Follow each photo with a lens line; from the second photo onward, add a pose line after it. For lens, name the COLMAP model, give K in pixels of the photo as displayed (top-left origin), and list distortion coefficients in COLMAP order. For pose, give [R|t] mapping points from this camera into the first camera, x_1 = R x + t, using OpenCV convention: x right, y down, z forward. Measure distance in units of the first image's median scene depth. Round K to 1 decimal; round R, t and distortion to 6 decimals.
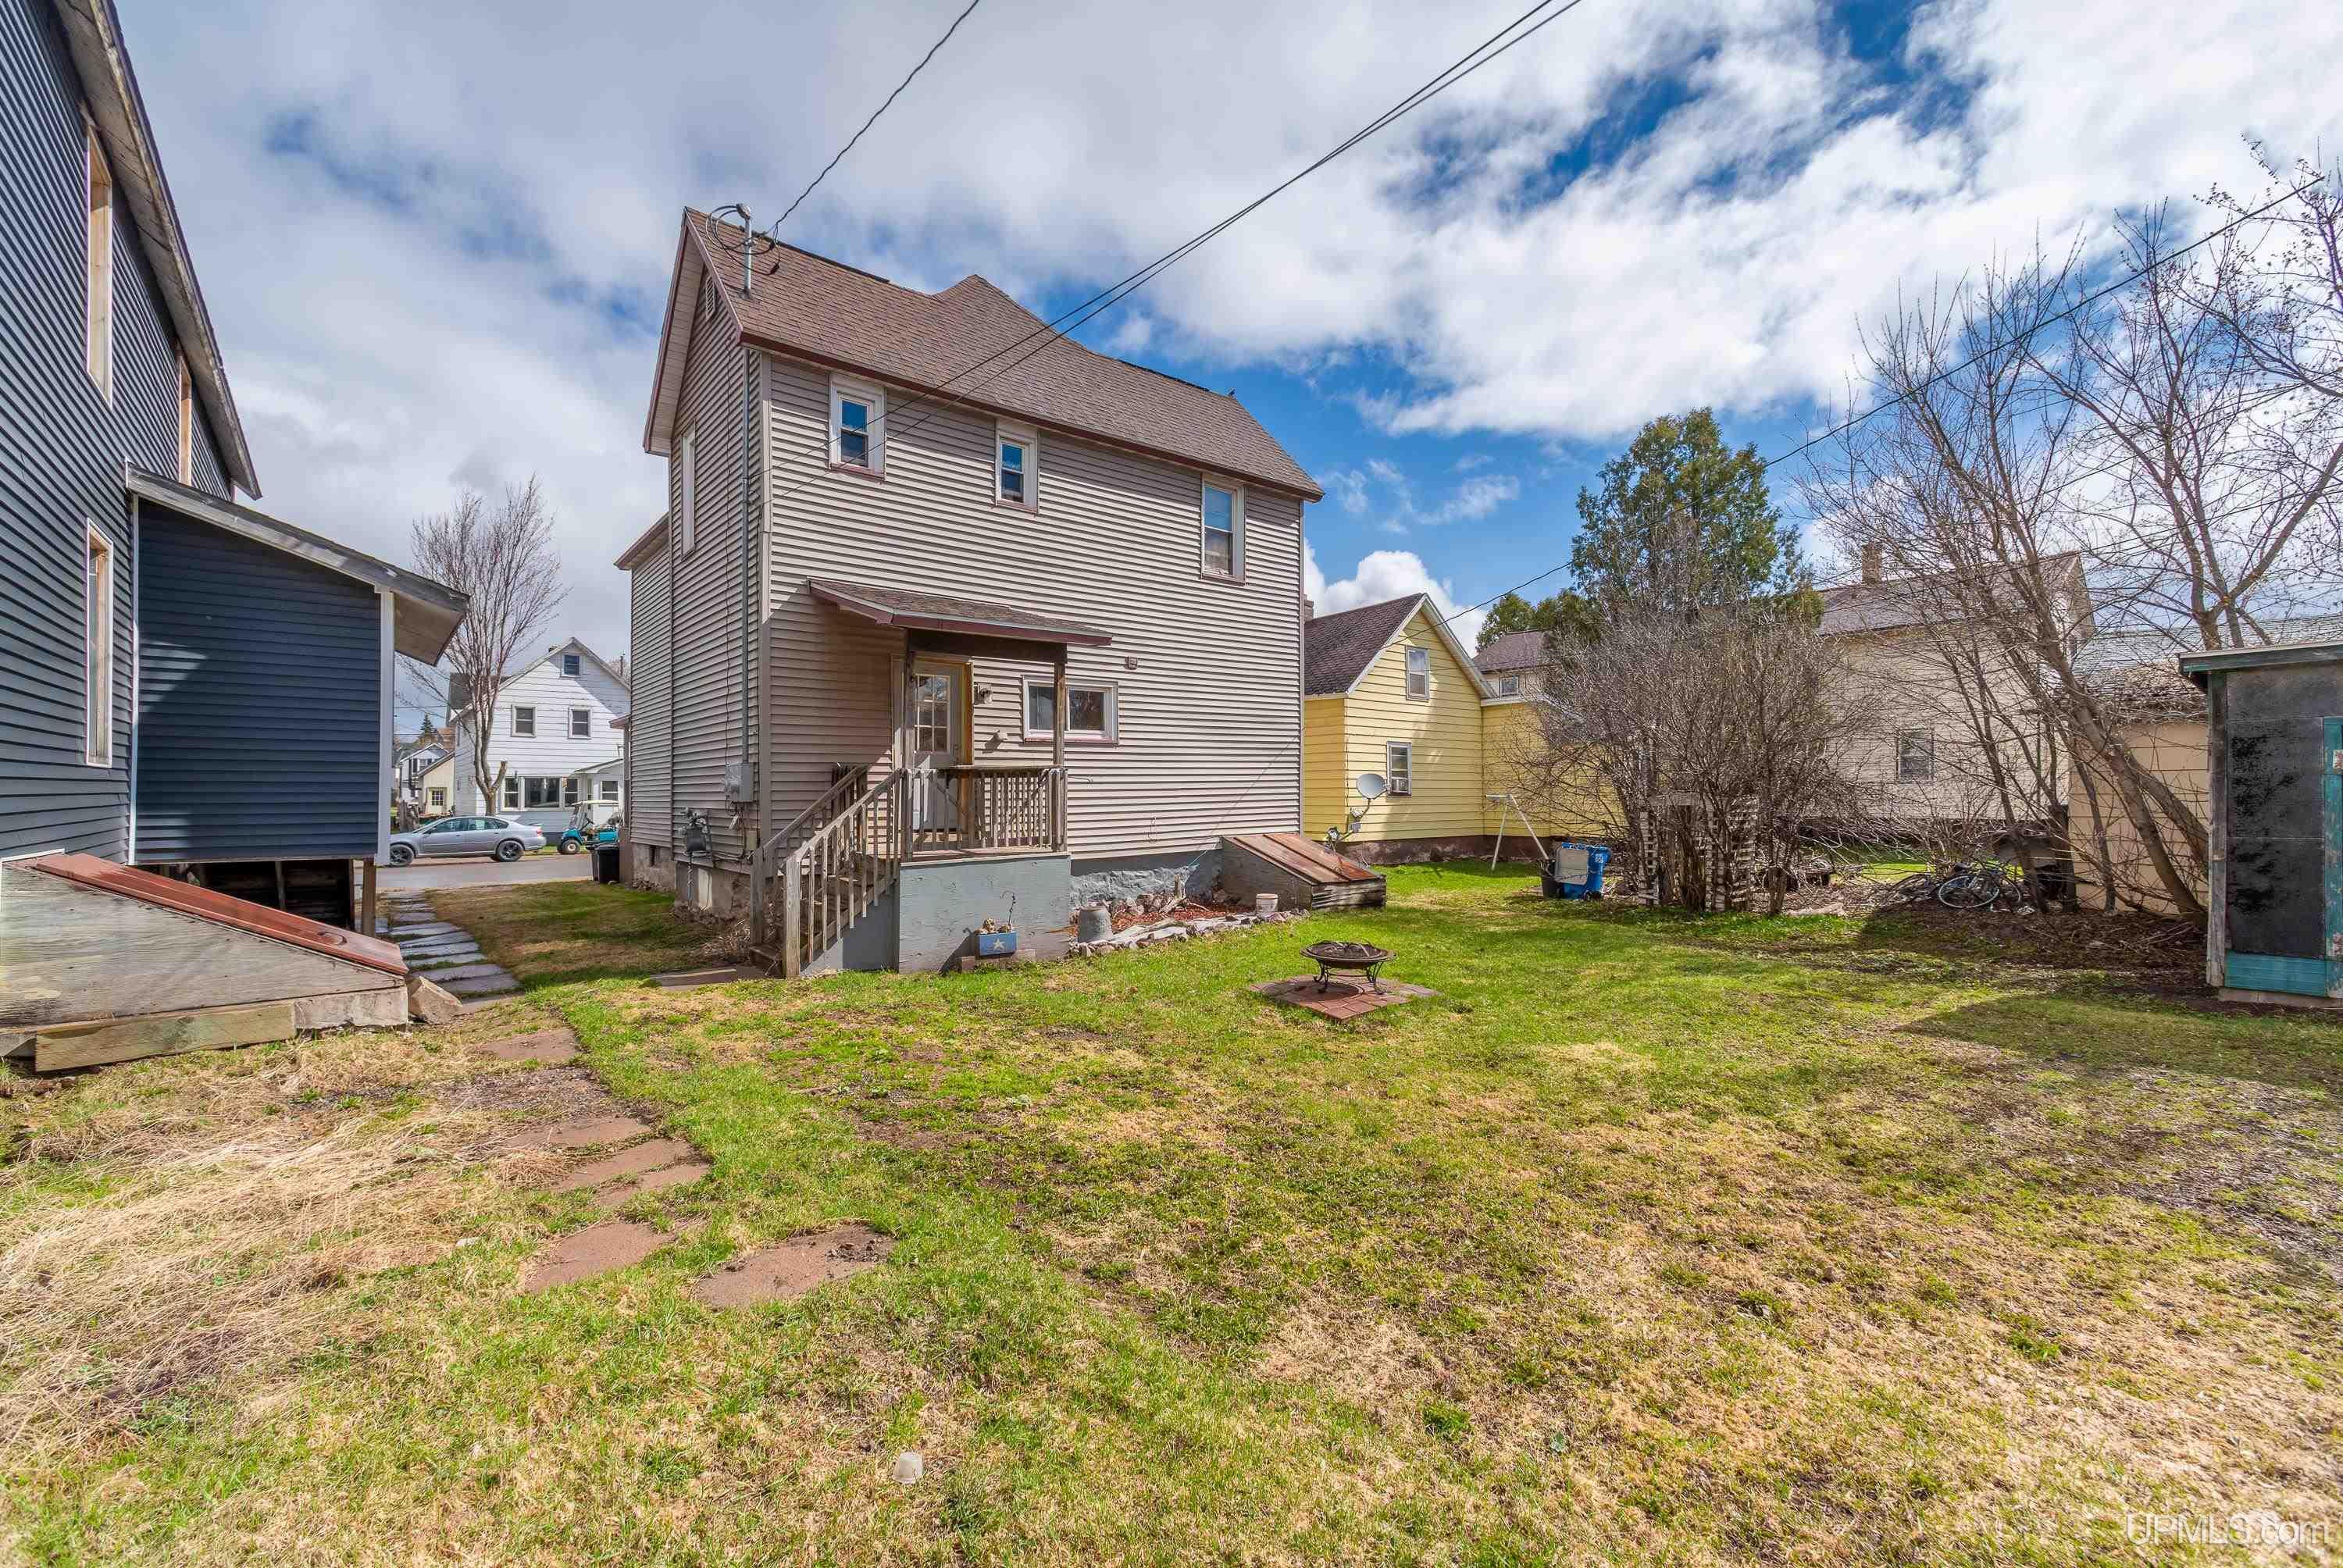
lens RADIAL K [[949.0, 0, 1167.6], [0, 949.0, 794.7], [0, 0, 1]] dist [-0.000267, -0.000241]
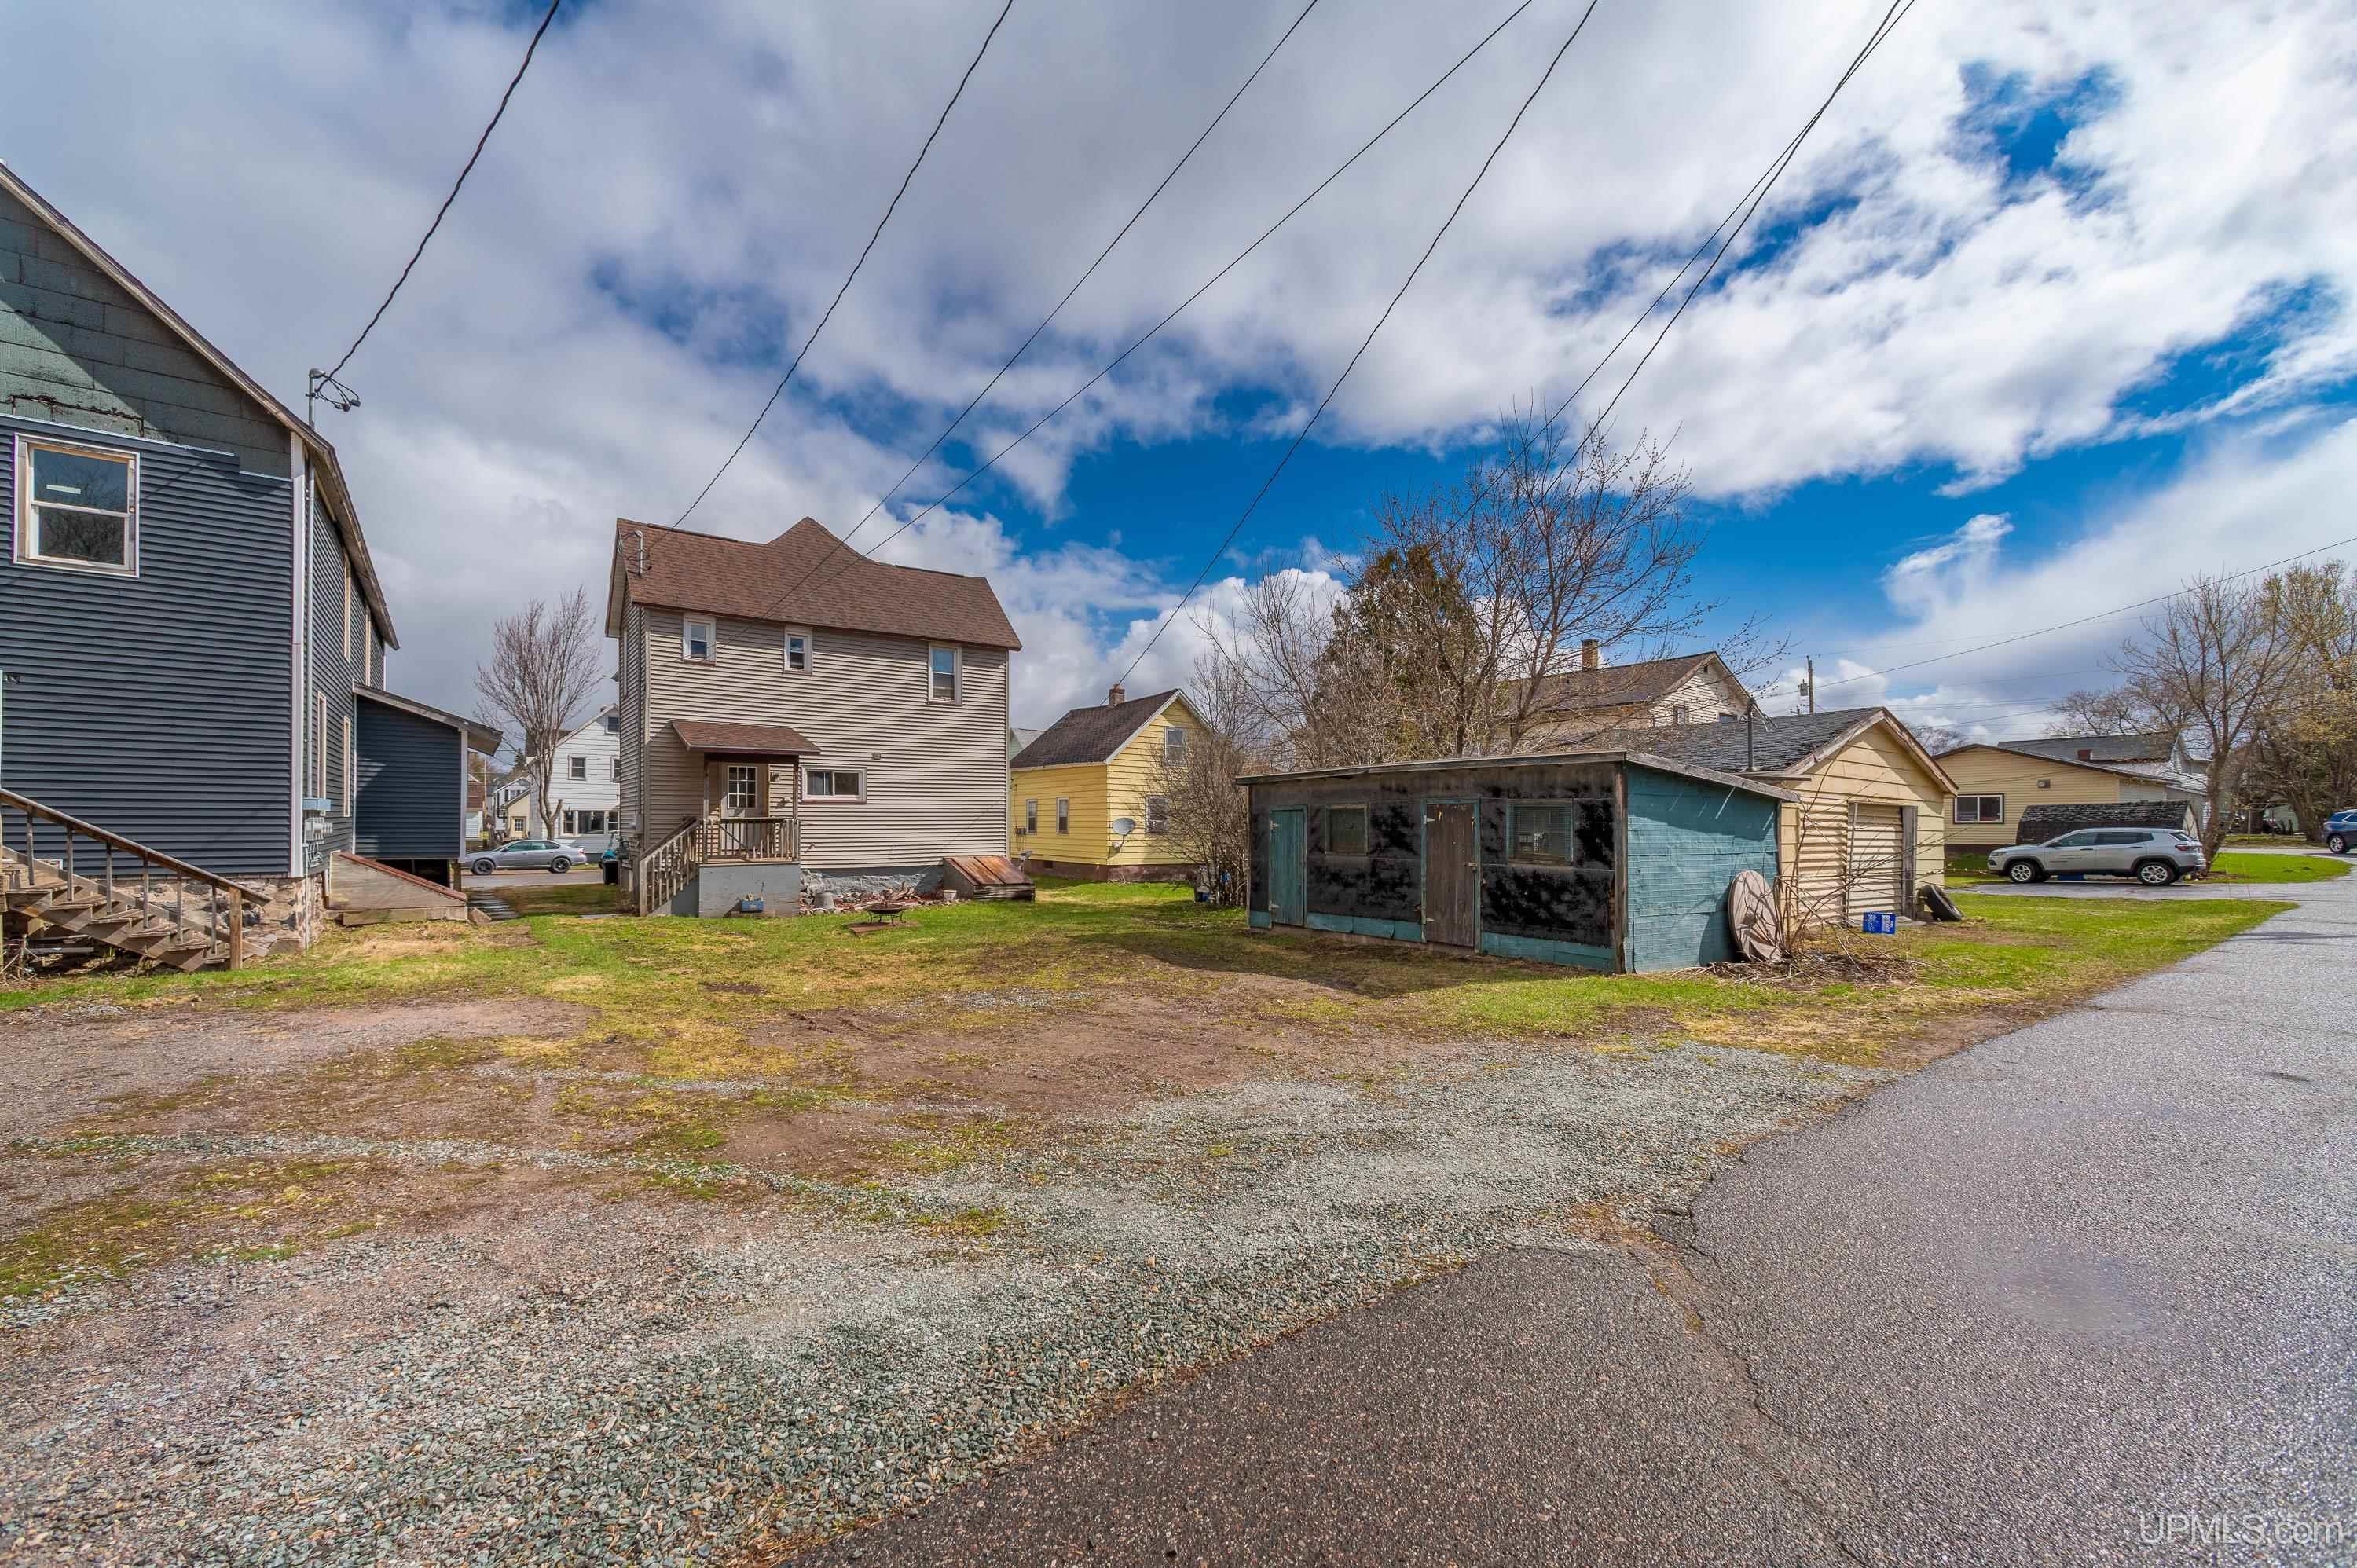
lens RADIAL K [[954.9, 0, 1174.3], [0, 954.9, 842.5], [0, 0, 1]] dist [0.000912, 0.000096]
pose [[0.997783, 0.012754, -0.065318, 0.452467], [-0.011686, 0.999792, 0.016705, -0.011792], [0.065518, -0.015904, 0.997725, -0.516531]]
